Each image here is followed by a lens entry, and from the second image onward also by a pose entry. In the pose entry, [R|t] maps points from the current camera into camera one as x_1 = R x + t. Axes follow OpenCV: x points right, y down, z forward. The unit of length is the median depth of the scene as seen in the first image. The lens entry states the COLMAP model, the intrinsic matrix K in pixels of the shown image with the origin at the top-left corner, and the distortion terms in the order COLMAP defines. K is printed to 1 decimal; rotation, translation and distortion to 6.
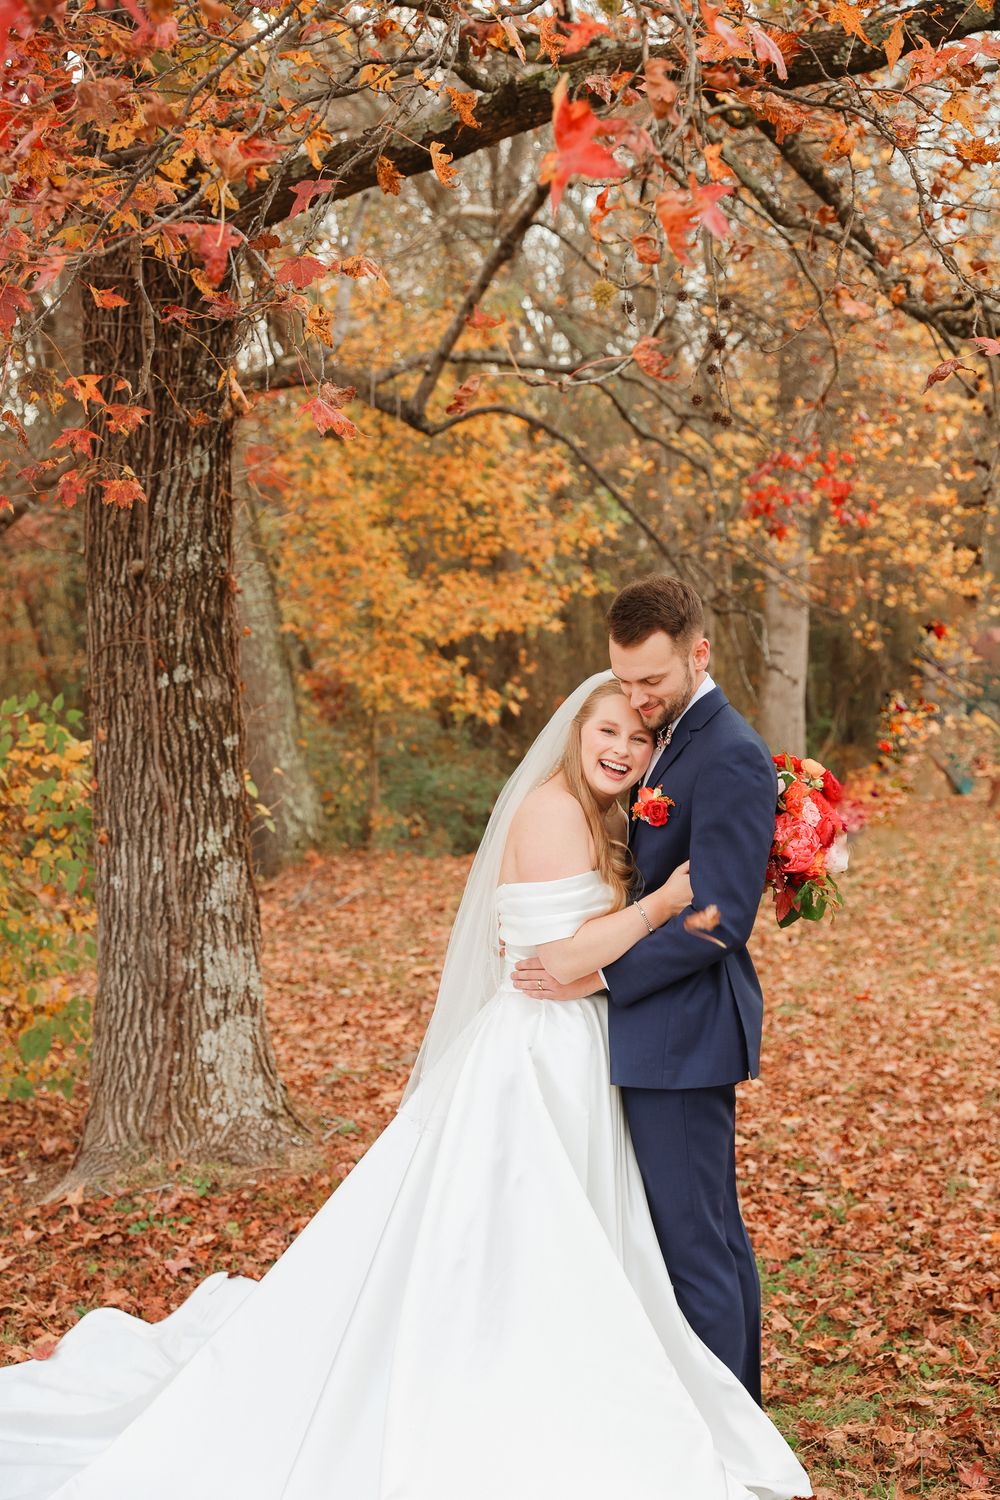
lens RADIAL K [[2419.1, 0, 500.3], [0, 2419.1, 811.4], [0, 0, 1]] dist [0.137977, 0.221598]
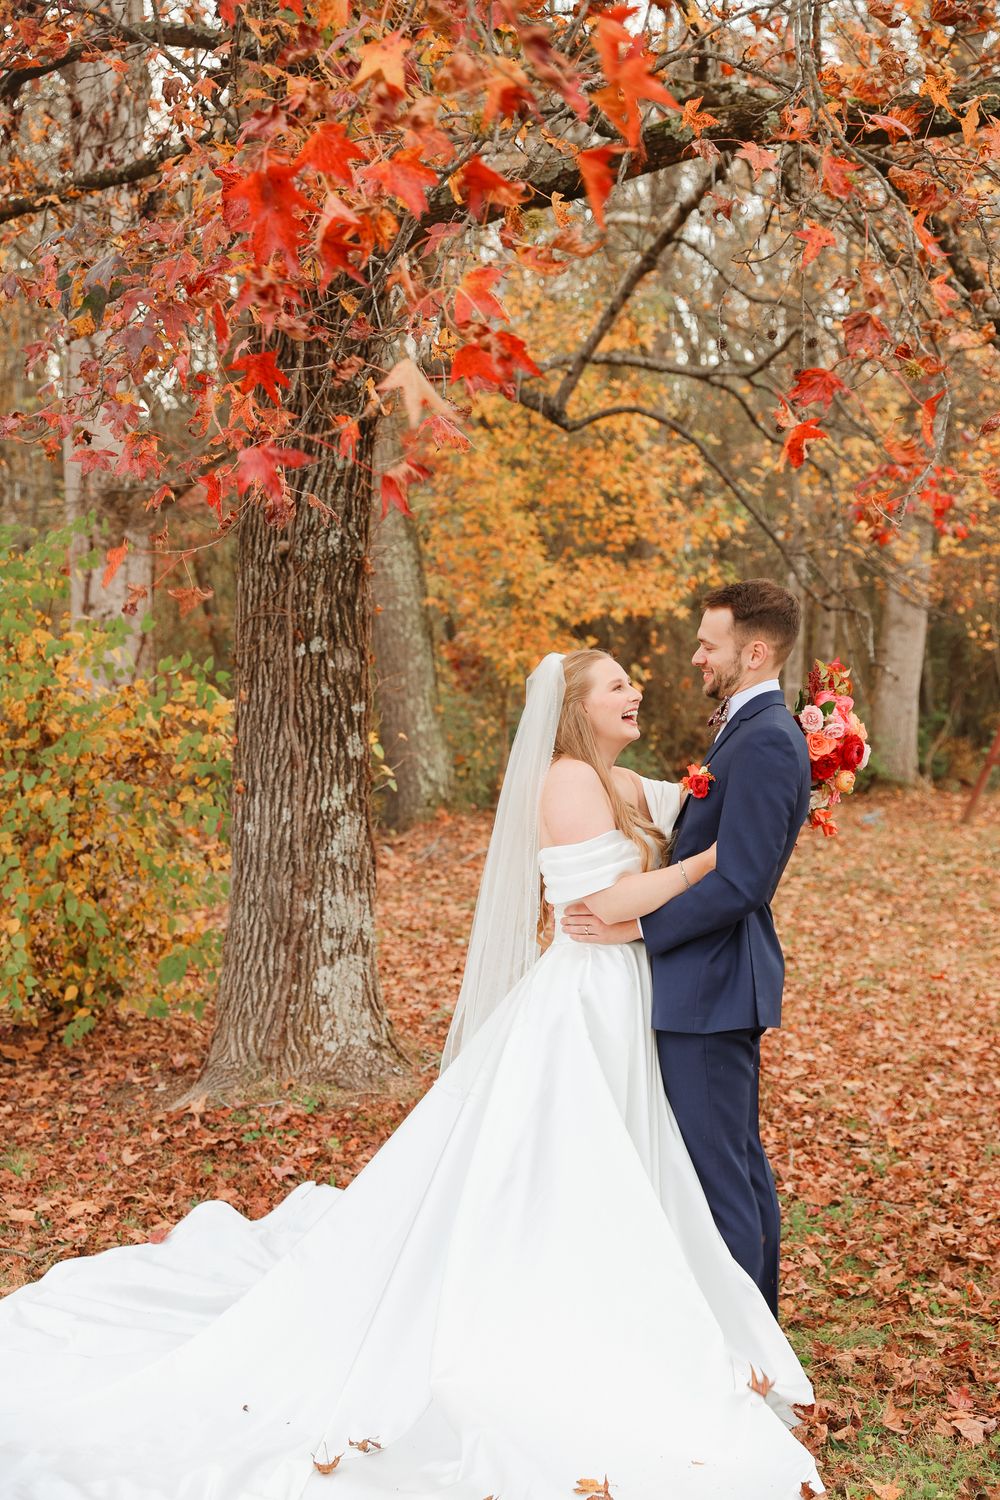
lens RADIAL K [[2419.1, 0, 500.3], [0, 2419.1, 811.4], [0, 0, 1]] dist [0.137977, 0.221598]
pose [[0.995765, 0.058913, -0.070585, 0.034693], [-0.057800, 0.998171, 0.017715, -0.005019], [0.071500, -0.013560, 0.997348, -0.101532]]
